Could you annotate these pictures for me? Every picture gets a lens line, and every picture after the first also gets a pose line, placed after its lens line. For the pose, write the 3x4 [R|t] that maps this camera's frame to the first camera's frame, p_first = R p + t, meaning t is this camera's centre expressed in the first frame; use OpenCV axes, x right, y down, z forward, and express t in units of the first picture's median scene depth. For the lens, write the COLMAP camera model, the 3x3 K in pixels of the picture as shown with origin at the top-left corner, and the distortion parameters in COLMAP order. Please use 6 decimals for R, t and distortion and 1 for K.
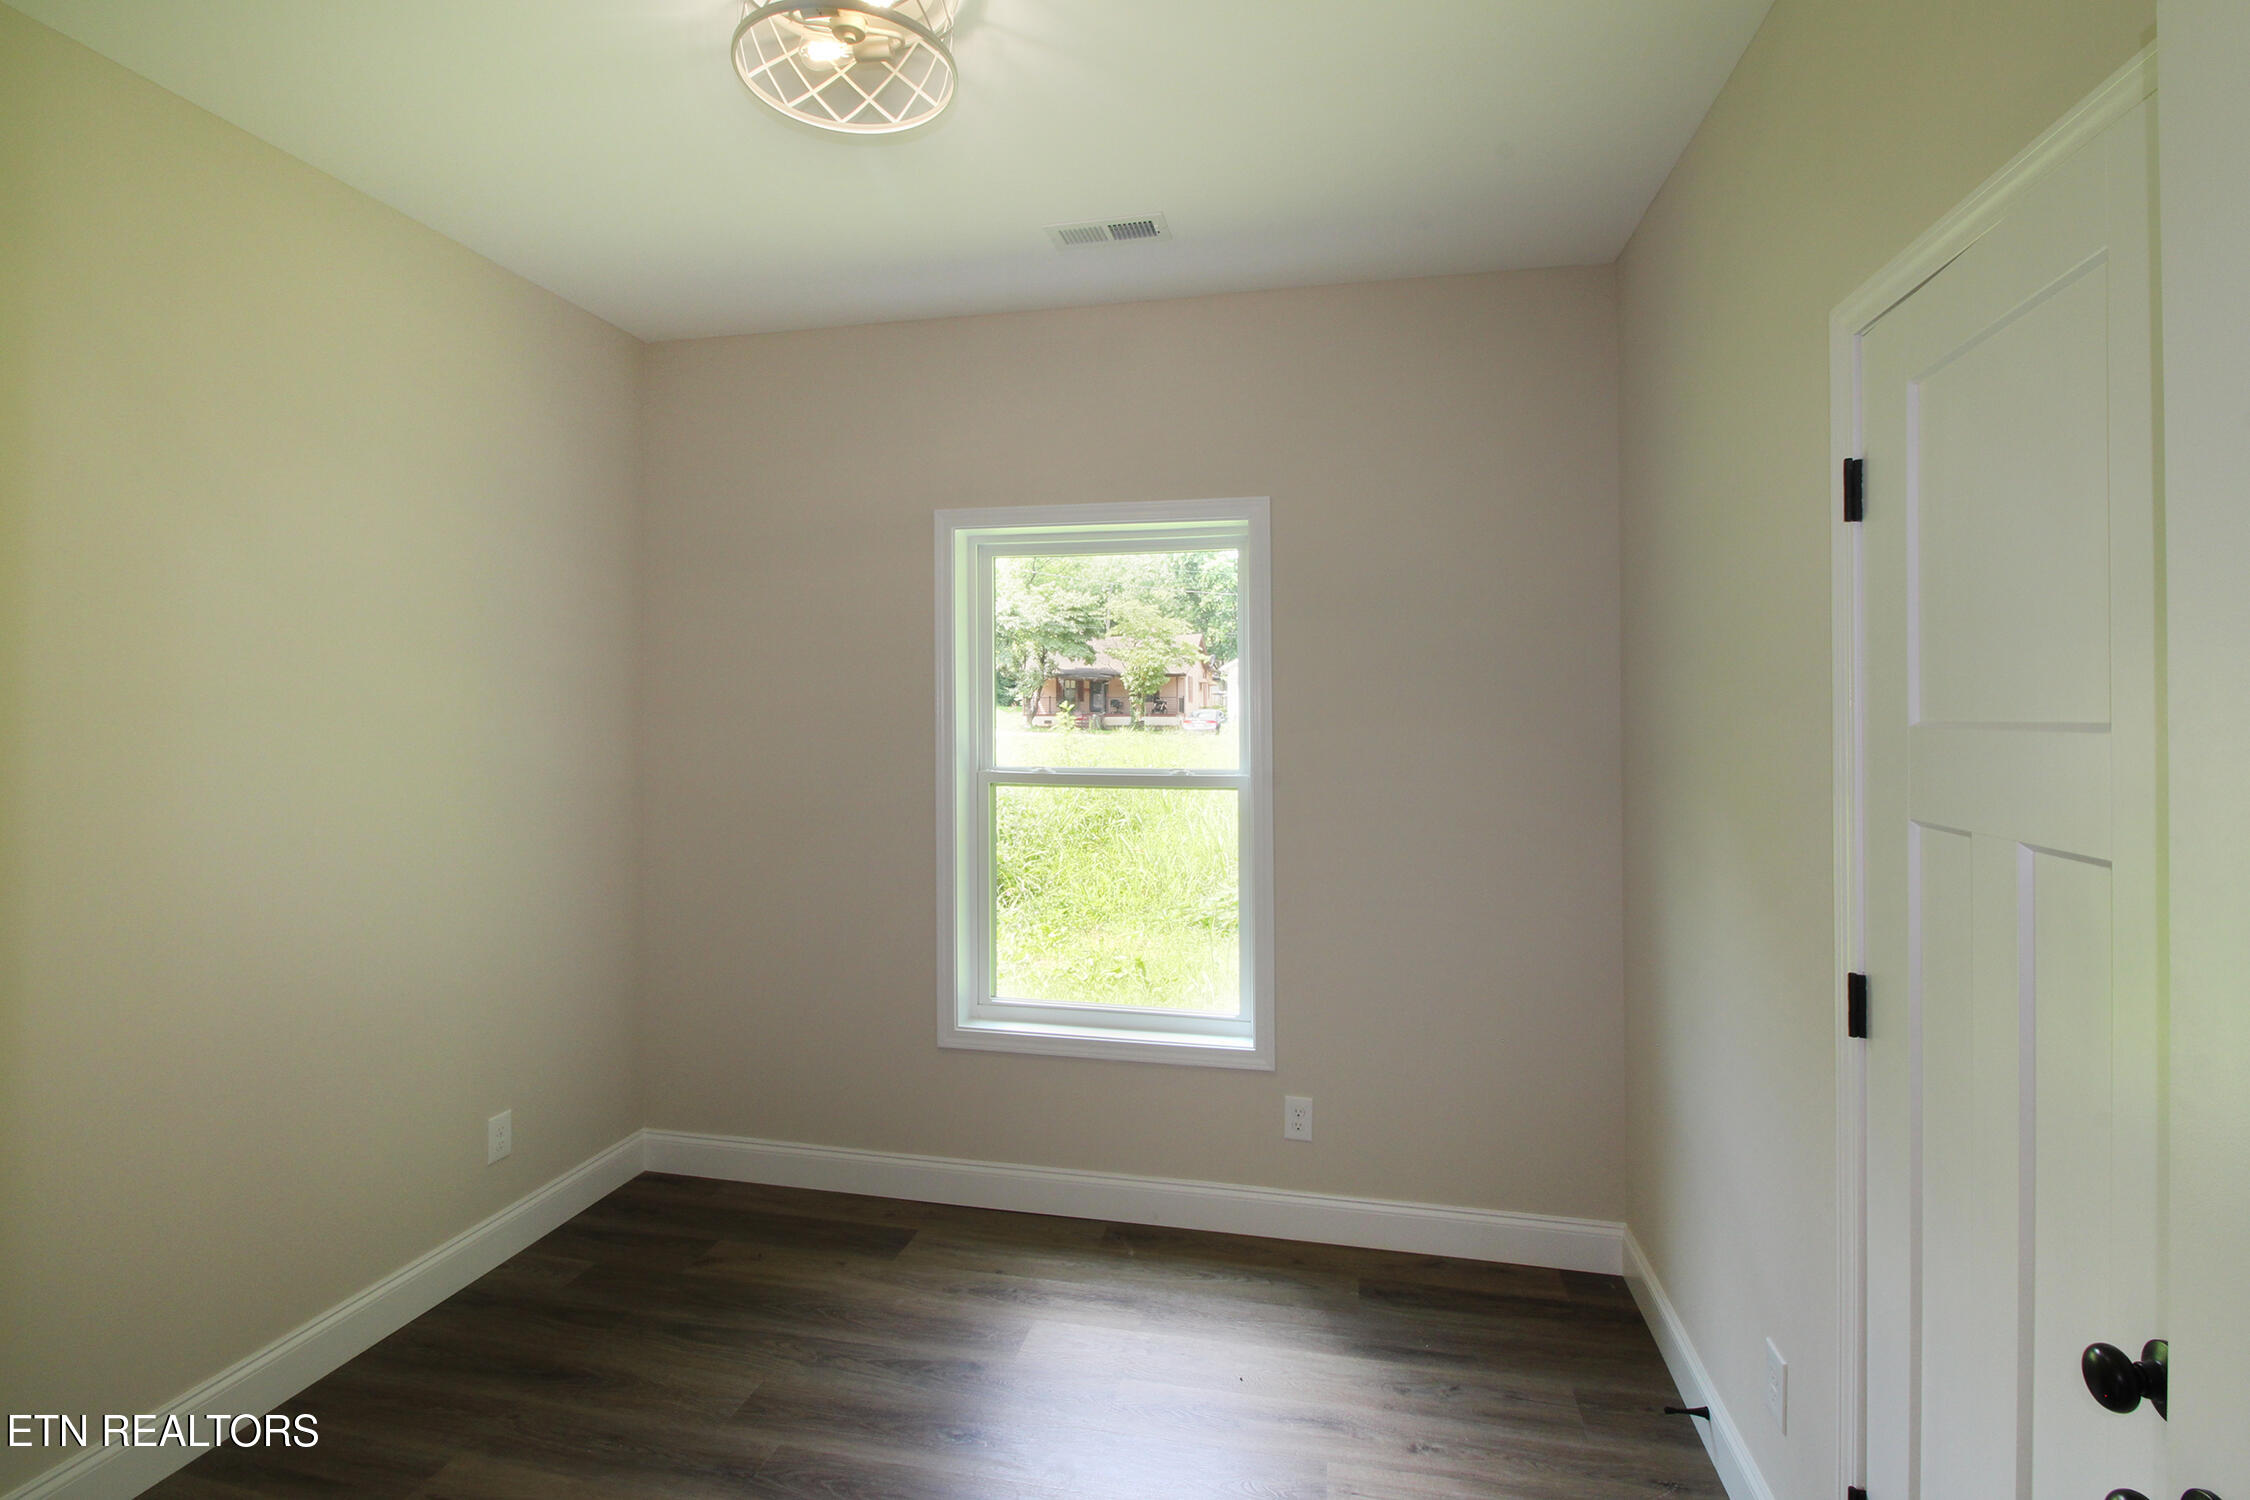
lens RADIAL K [[1121.3, 0, 1116.6], [0, 1121.3, 704.4], [0, 0, 1]] dist [0.002536, -0.000207]
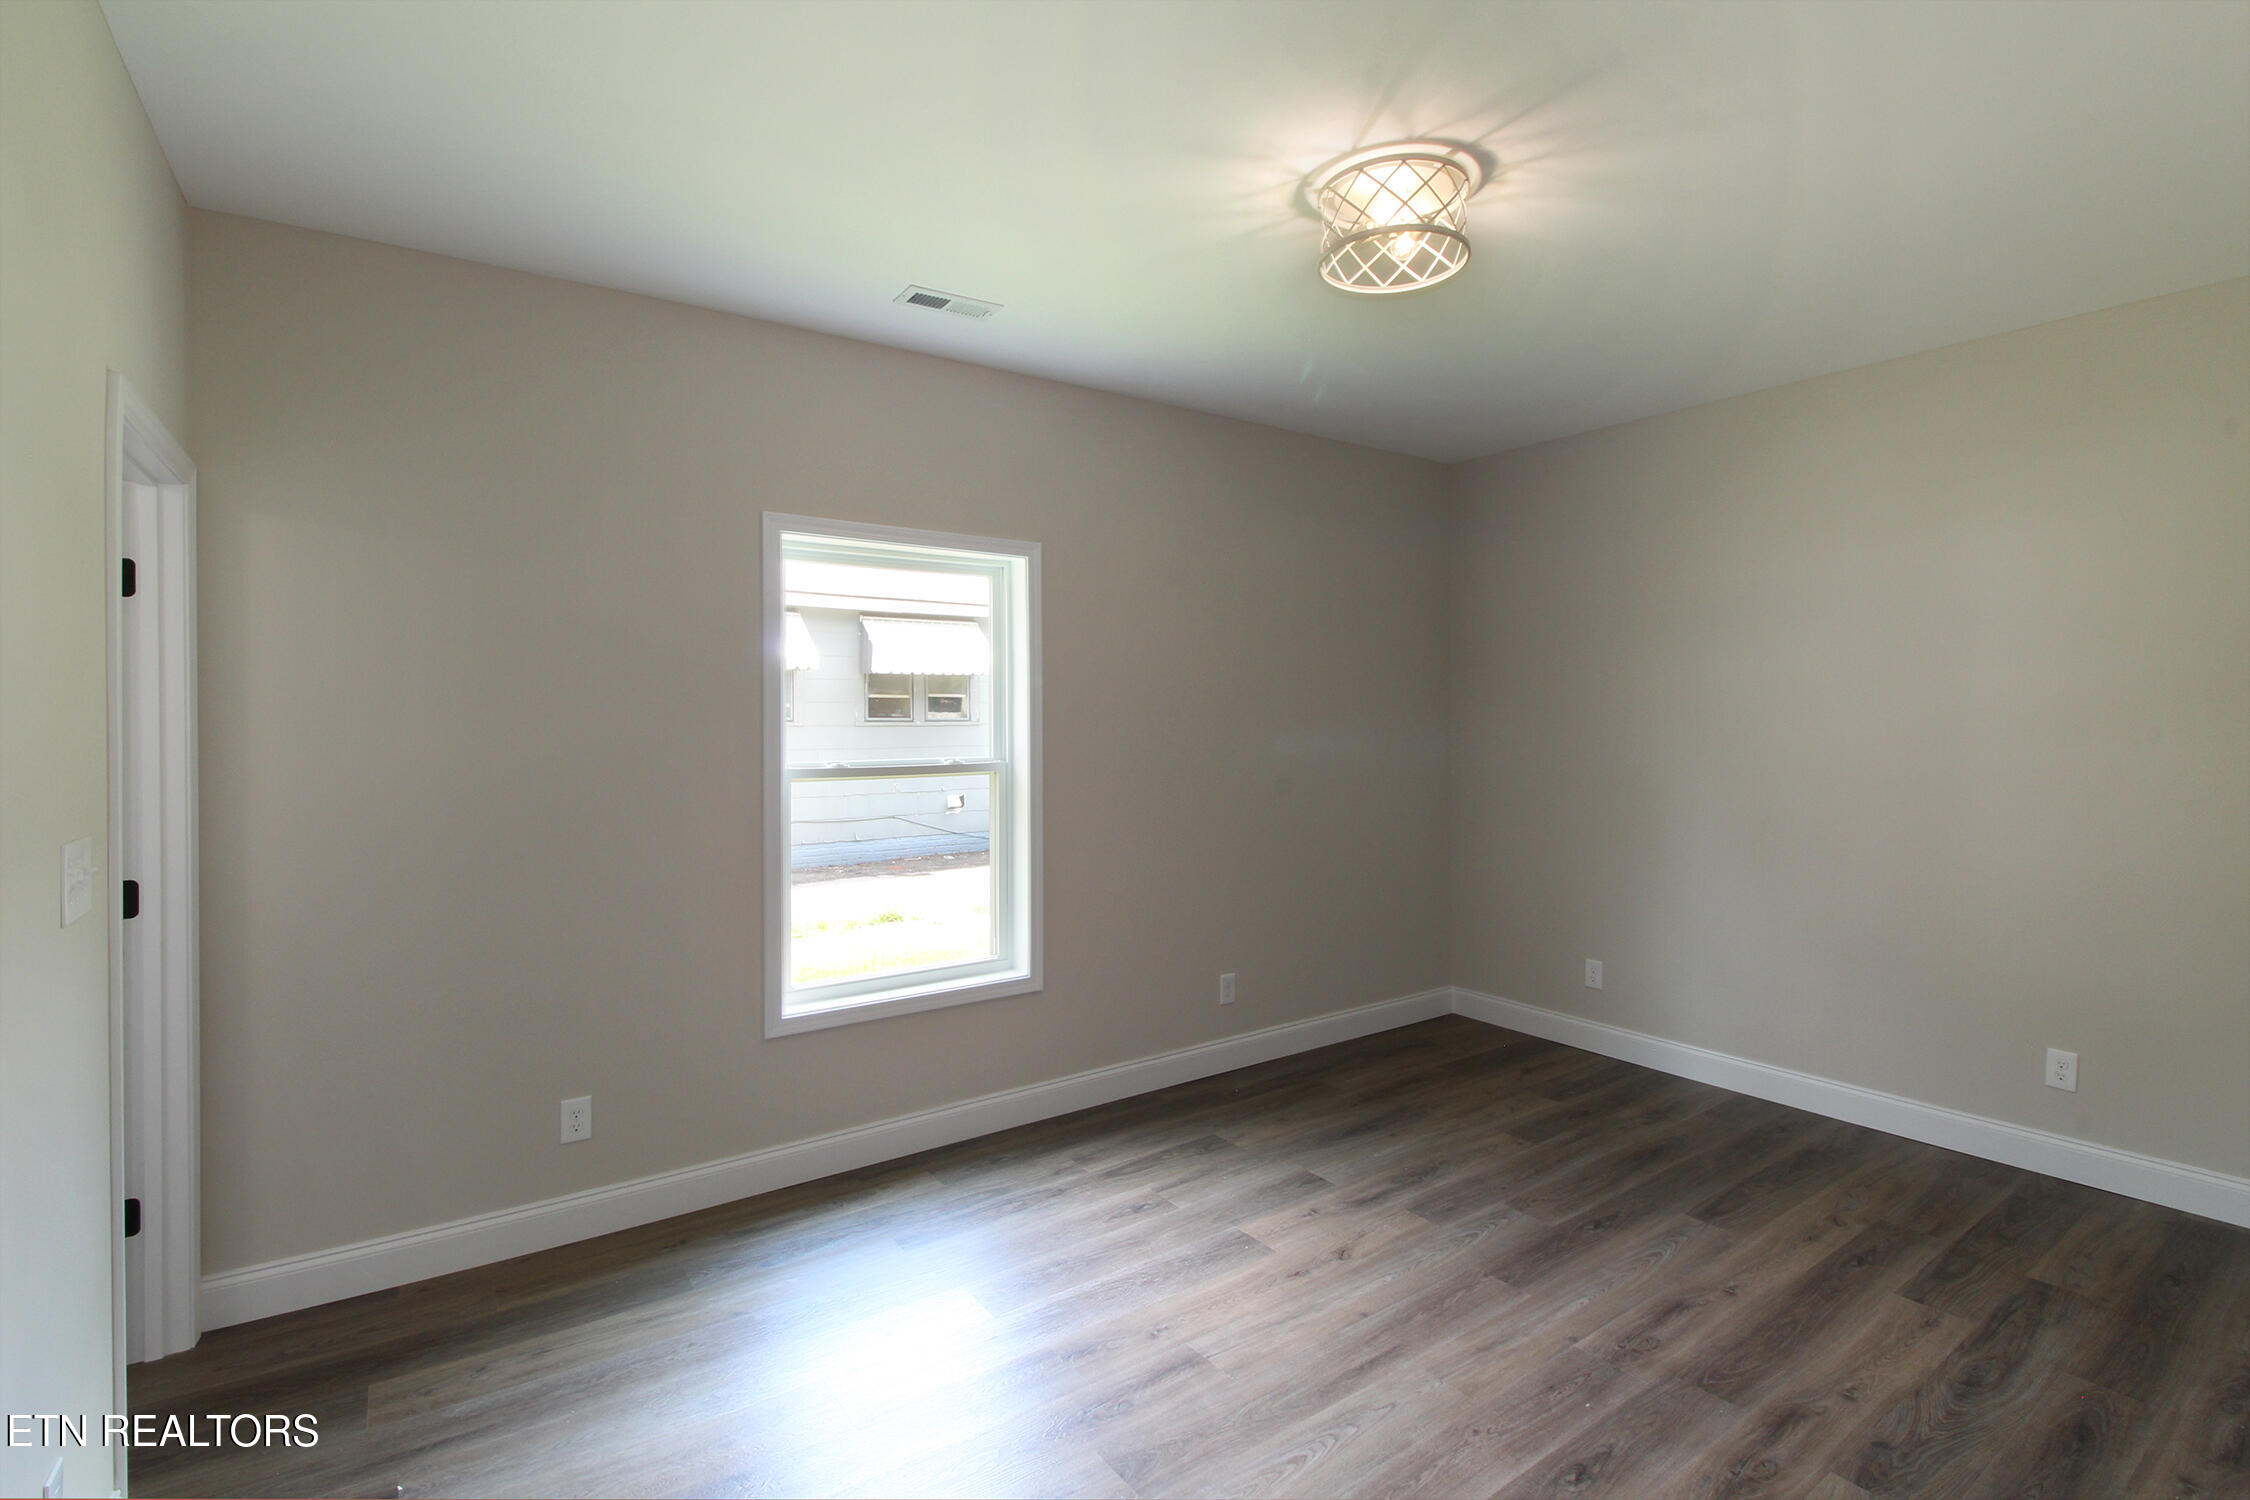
lens RADIAL K [[1001.4, 0, 1061.8], [0, 1001.4, 716.8], [0, 0, 1]] dist [-0.002824, -0.000509]
pose [[0.693122, -0.001640, 0.720819, -0.633106], [0.002021, 0.999998, 0.000332, 0.012476], [-0.720818, 0.001226, 0.693124, 0.174774]]
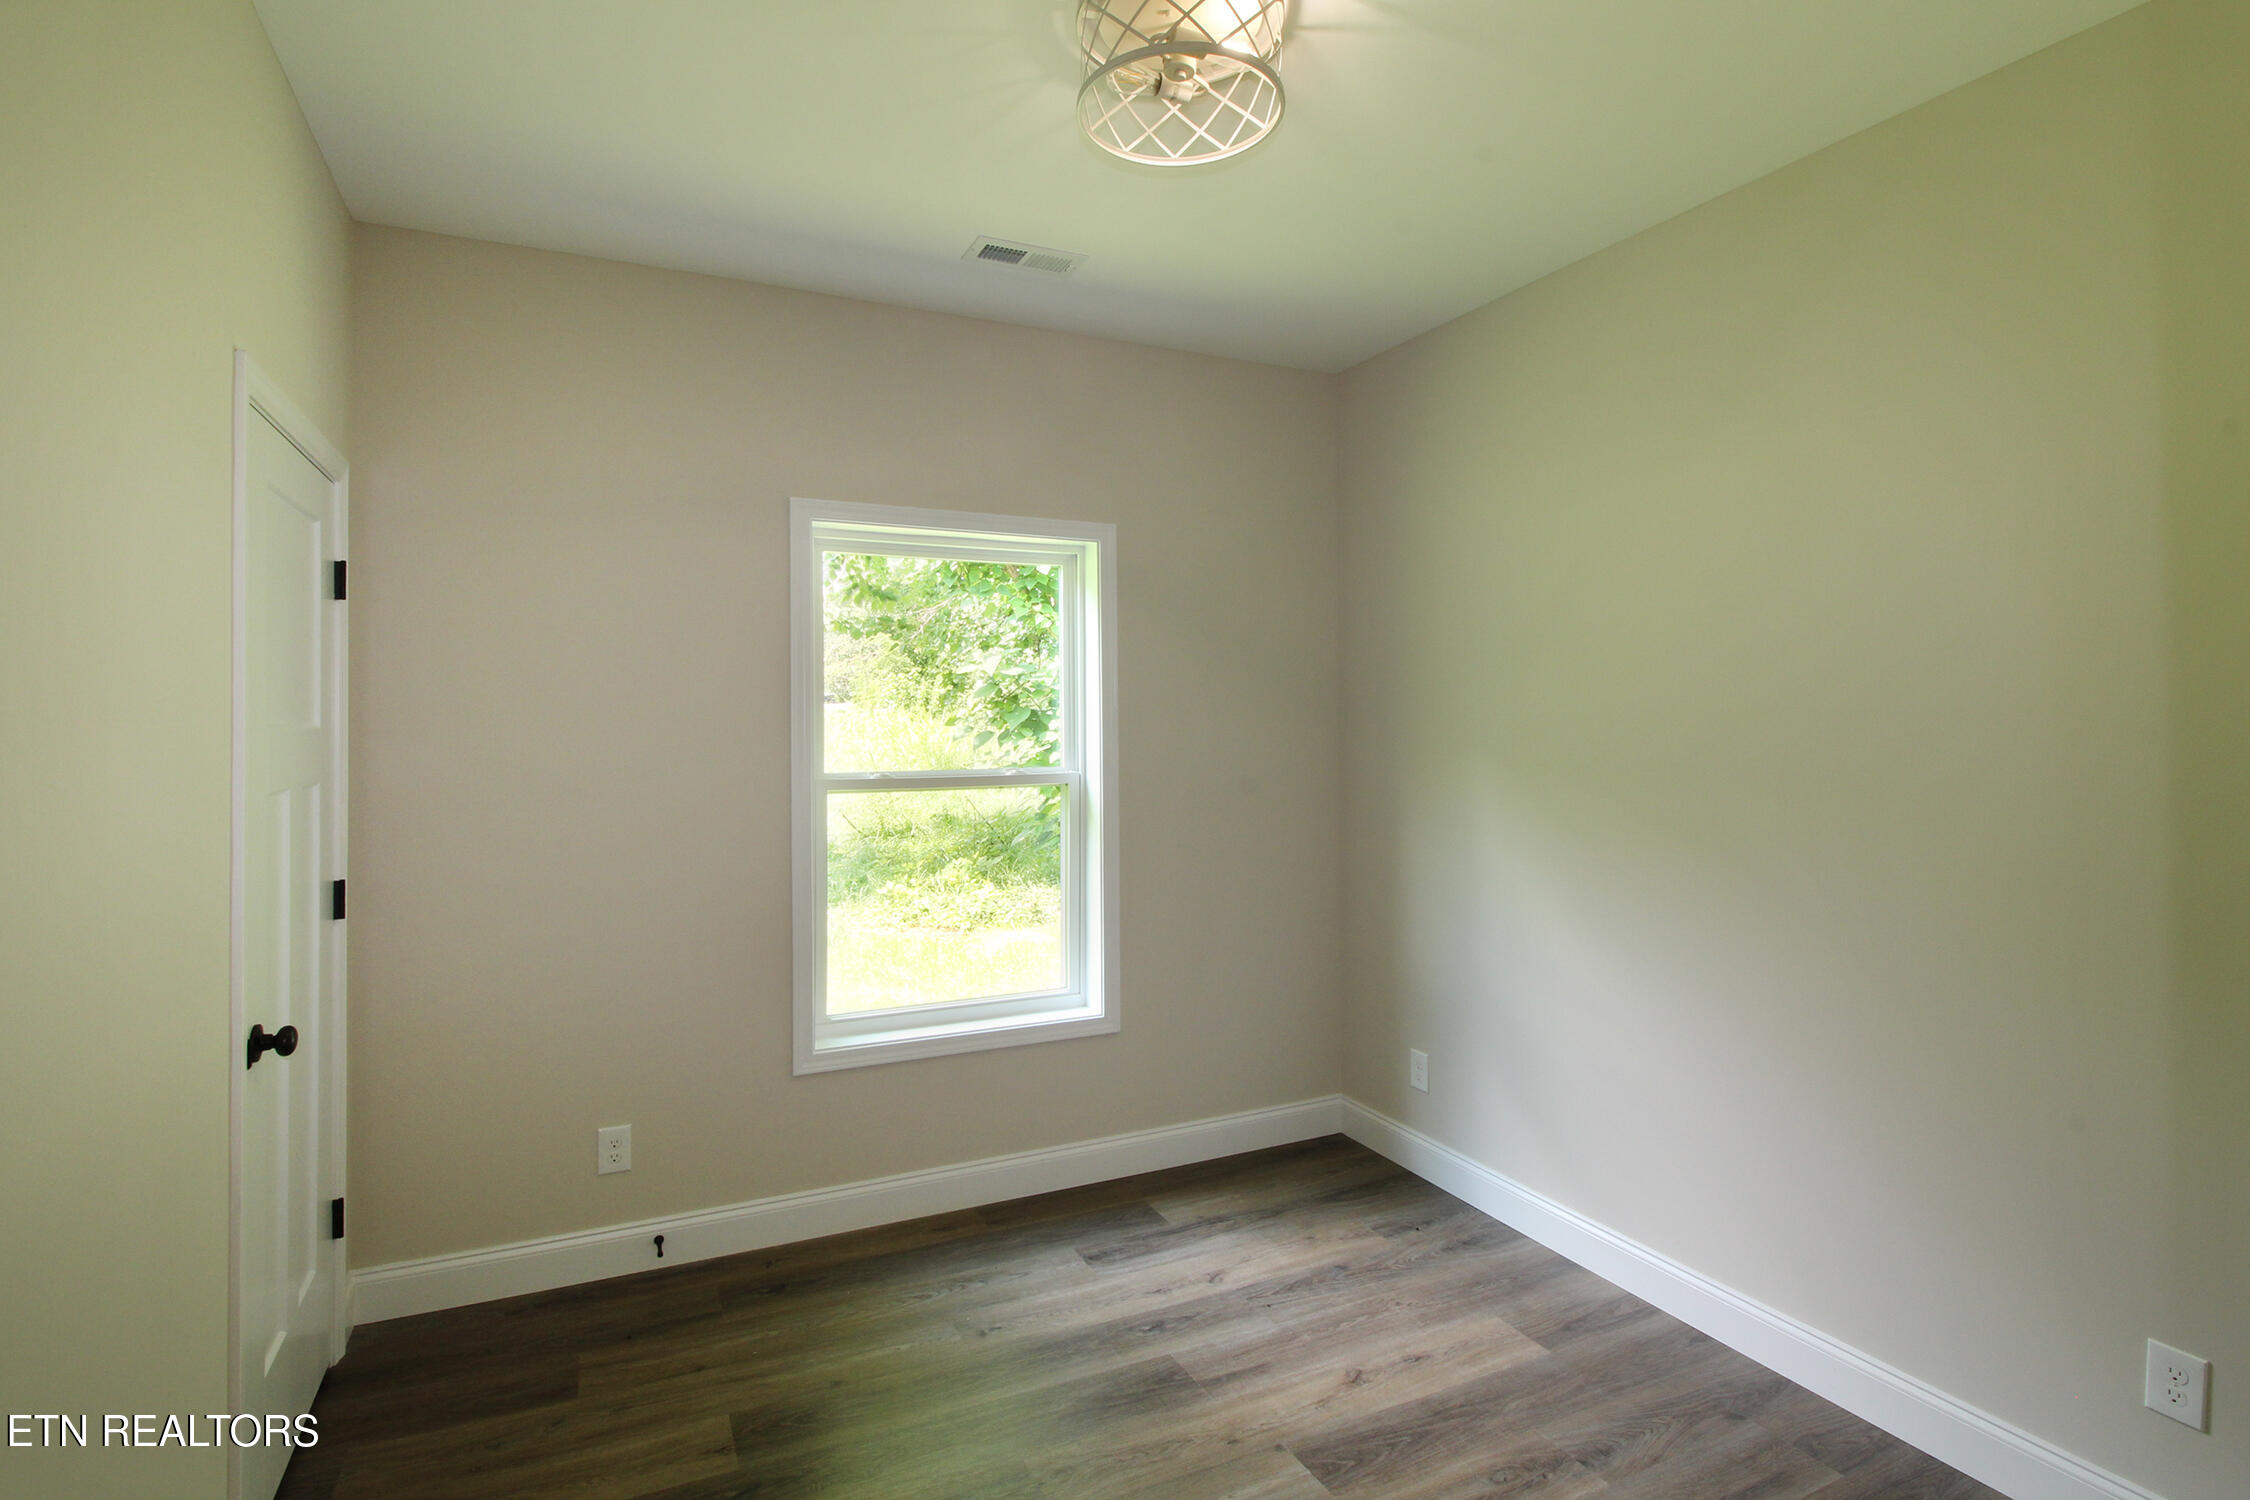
lens RADIAL K [[1081.2, 0, 1130.1], [0, 1081.2, 729.9], [0, 0, 1]] dist [-0.001284, -0.000184]
pose [[0.782901, -0.006736, 0.622109, -0.500811], [-0.001824, 0.999912, 0.013122, 0.006360], [-0.622143, -0.011408, 0.782820, 0.128462]]
